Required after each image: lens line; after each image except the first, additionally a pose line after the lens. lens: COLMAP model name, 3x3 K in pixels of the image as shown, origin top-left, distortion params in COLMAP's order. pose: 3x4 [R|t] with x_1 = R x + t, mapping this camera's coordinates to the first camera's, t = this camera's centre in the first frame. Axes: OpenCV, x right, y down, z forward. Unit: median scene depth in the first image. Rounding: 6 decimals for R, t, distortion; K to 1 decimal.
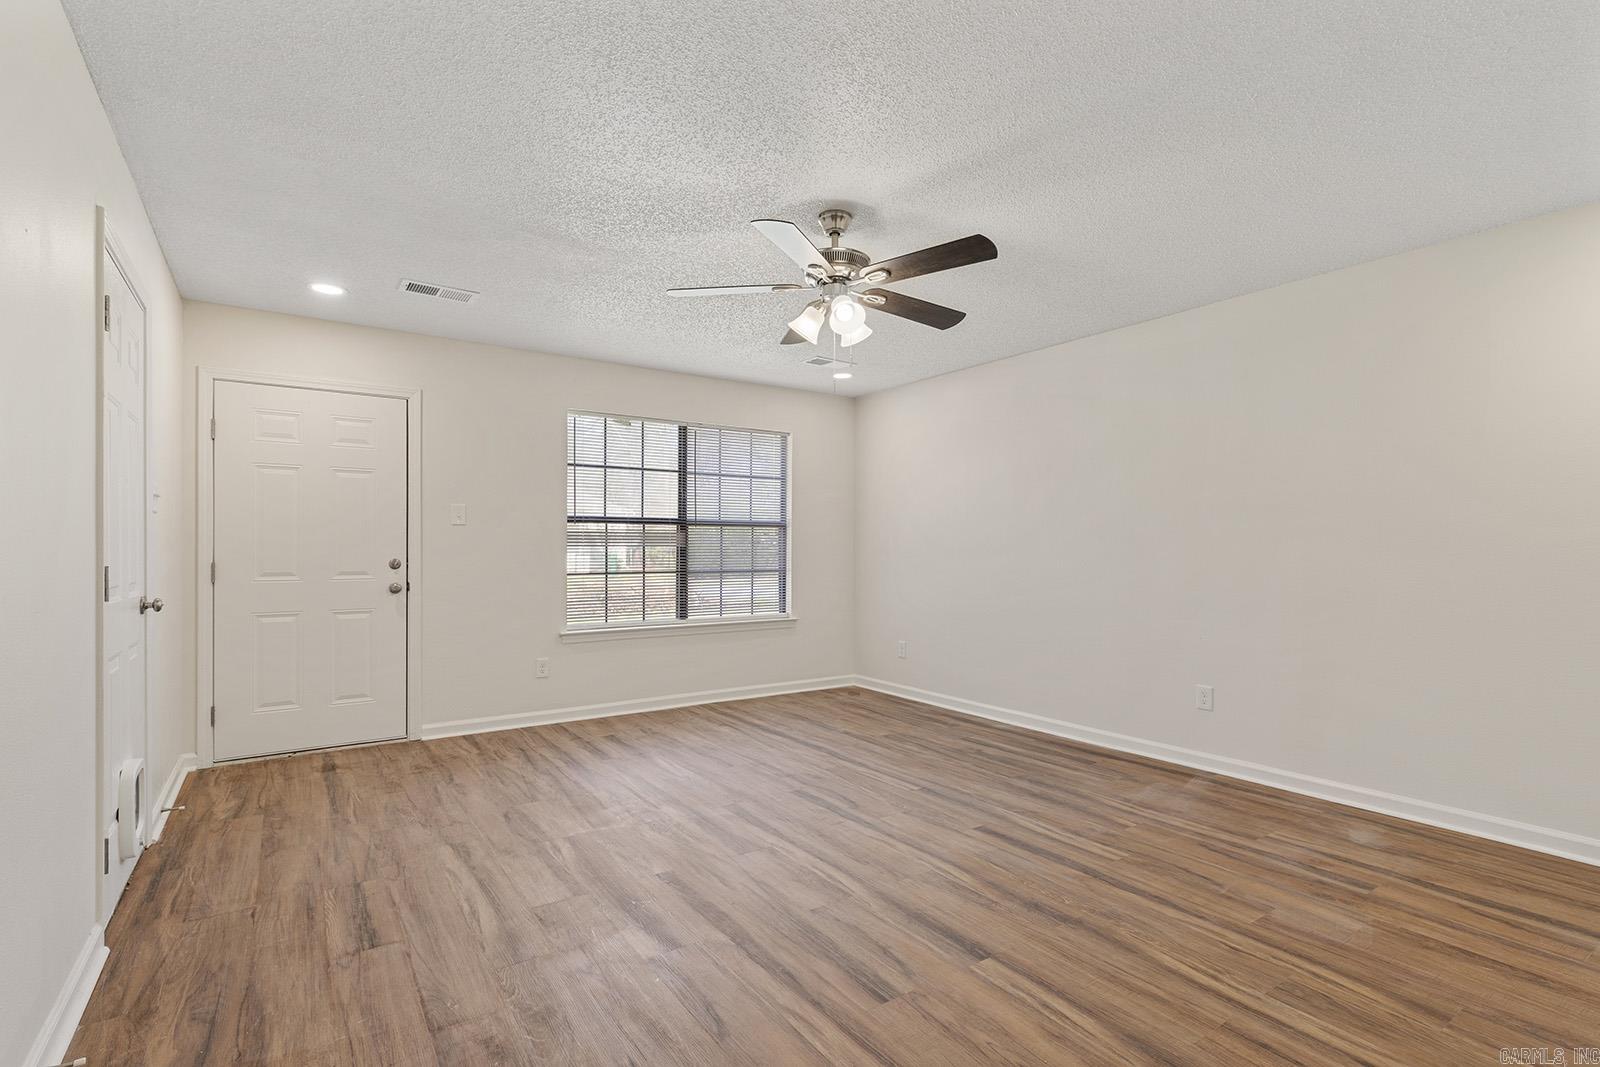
lens RADIAL K [[733.3, 0, 801.3], [0, 733.3, 542.0], [0, 0, 1]] dist [0.006156, -0.000494]
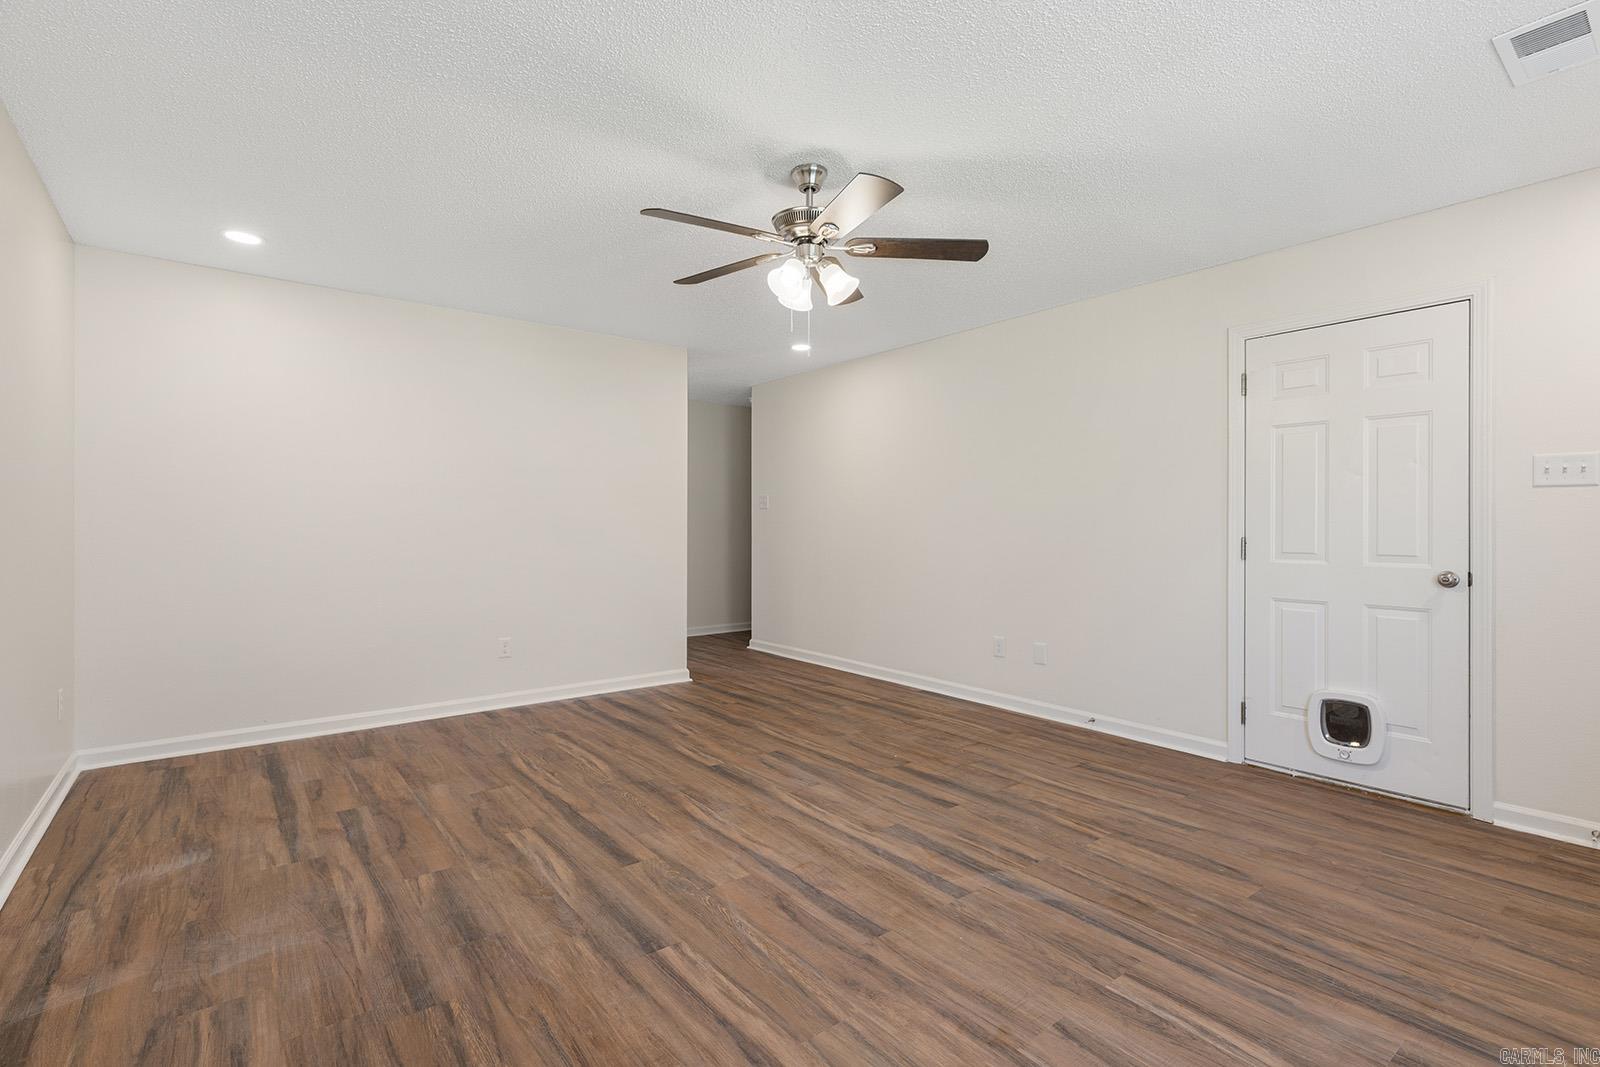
lens RADIAL K [[733.3, 0, 798.3], [0, 733.3, 529.3], [0, 0, 1]] dist [0.006156, -0.000494]
pose [[-0.998084, -0.005285, -0.061650, 0.118540], [-0.004763, 0.999952, -0.008613, 0.026333], [0.061692, -0.008303, -0.998061, 1.991508]]
